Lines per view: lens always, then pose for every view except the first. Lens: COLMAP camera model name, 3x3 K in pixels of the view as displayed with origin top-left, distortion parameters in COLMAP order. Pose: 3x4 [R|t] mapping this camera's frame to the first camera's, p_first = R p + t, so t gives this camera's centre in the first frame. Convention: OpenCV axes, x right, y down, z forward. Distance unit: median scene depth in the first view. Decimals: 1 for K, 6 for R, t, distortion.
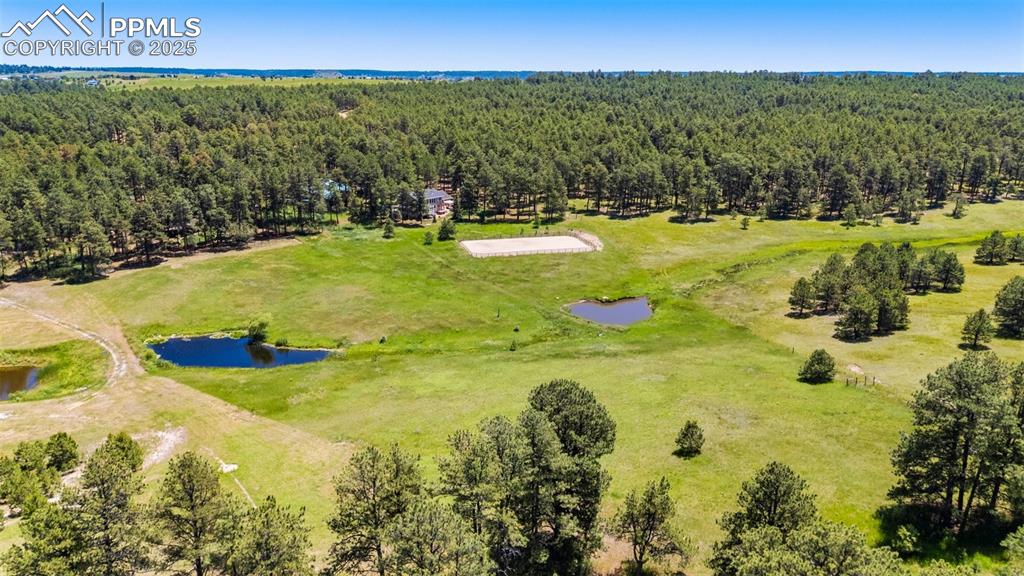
lens RADIAL K [[754.4, 0, 519.2], [0, 754.4, 286.9], [0, 0, 1]] dist [0.042787, -0.010379]
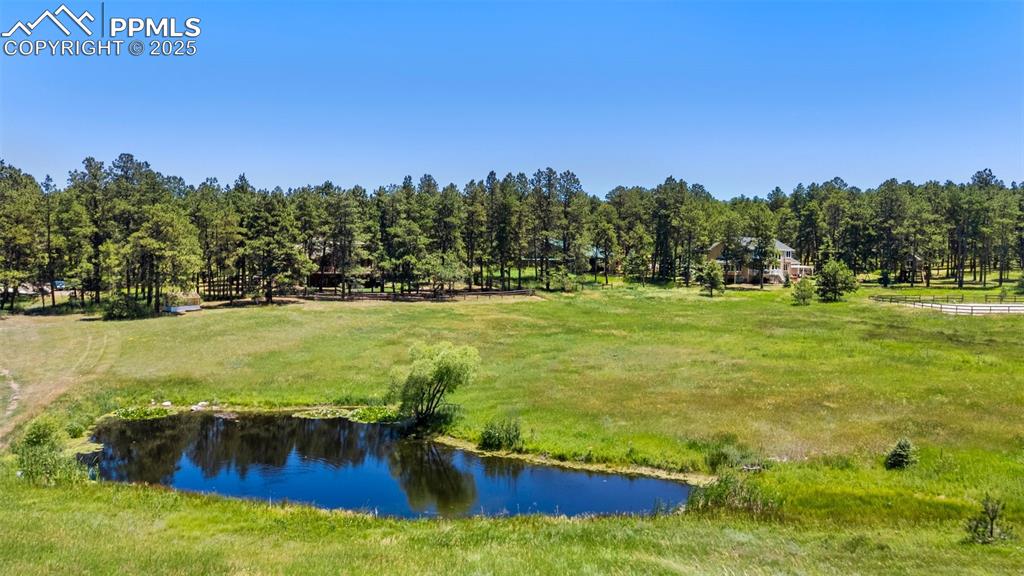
lens RADIAL K [[754.4, 0, 505.7], [0, 754.4, 292.2], [0, 0, 1]] dist [0.042787, -0.010379]
pose [[0.953427, 0.001773, -0.301618, -0.169916], [-0.070958, 0.973235, -0.218582, 0.061288], [0.293158, 0.229804, 0.928035, 0.544505]]
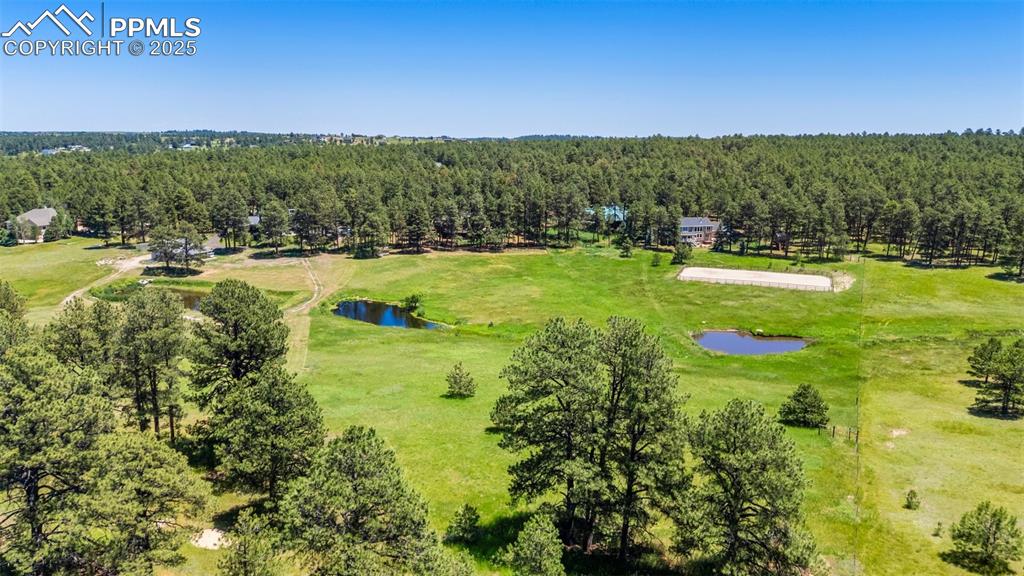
lens RADIAL K [[754.4, 0, 509.8], [0, 754.4, 286.4], [0, 0, 1]] dist [0.042787, -0.010379]
pose [[0.793940, 0.112910, -0.597421, 0.355993], [-0.162816, 0.986201, -0.029987, 0.033364], [0.585791, 0.121077, 0.801367, 0.113574]]
